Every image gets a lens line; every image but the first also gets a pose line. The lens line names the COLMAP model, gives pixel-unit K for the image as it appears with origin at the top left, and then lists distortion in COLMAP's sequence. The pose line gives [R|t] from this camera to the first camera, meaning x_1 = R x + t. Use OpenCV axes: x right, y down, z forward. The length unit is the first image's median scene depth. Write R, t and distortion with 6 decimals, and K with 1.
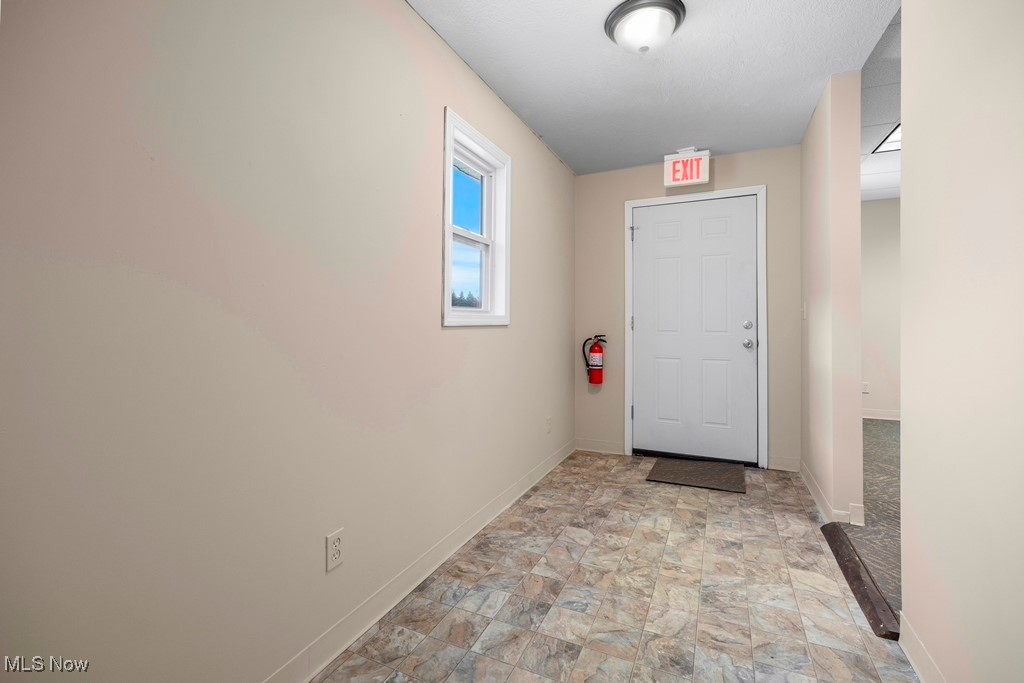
lens RADIAL K [[433.5, 0, 507.4], [0, 433.5, 338.2], [0, 0, 1]] dist [0.001546, 0.000077]
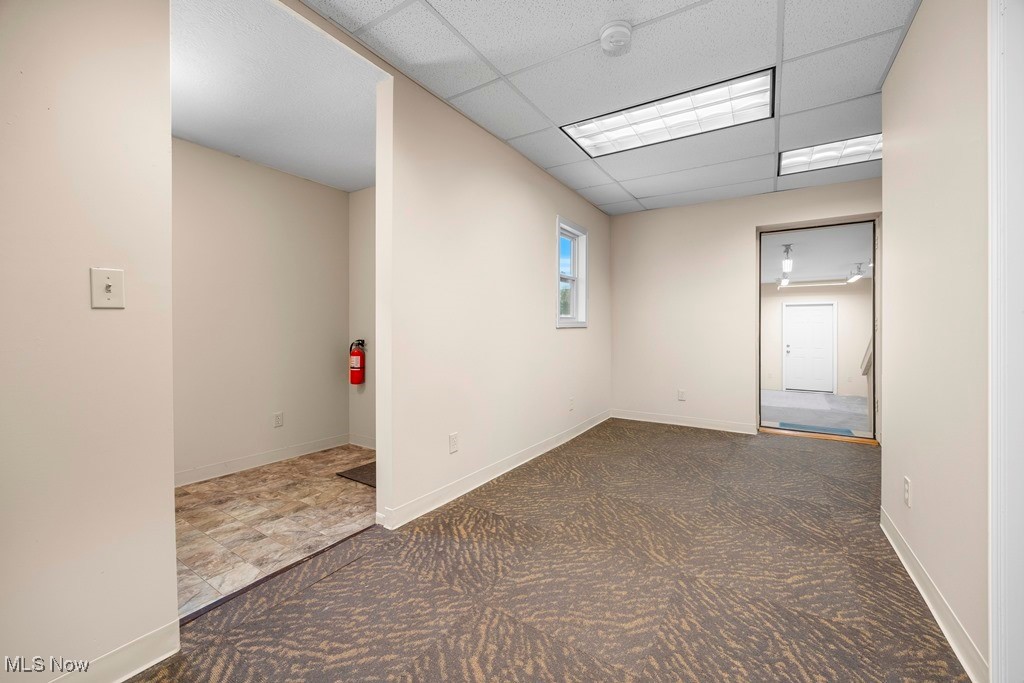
lens RADIAL K [[394.6, 0, 512.4], [0, 394.6, 338.6], [0, 0, 1]] dist [-0.004241, -0.000488]
pose [[0.988166, 0.002155, -0.153376, 1.060365], [-0.001718, 0.999994, 0.002986, -0.018618], [0.153382, -0.002687, 0.988163, 0.107675]]
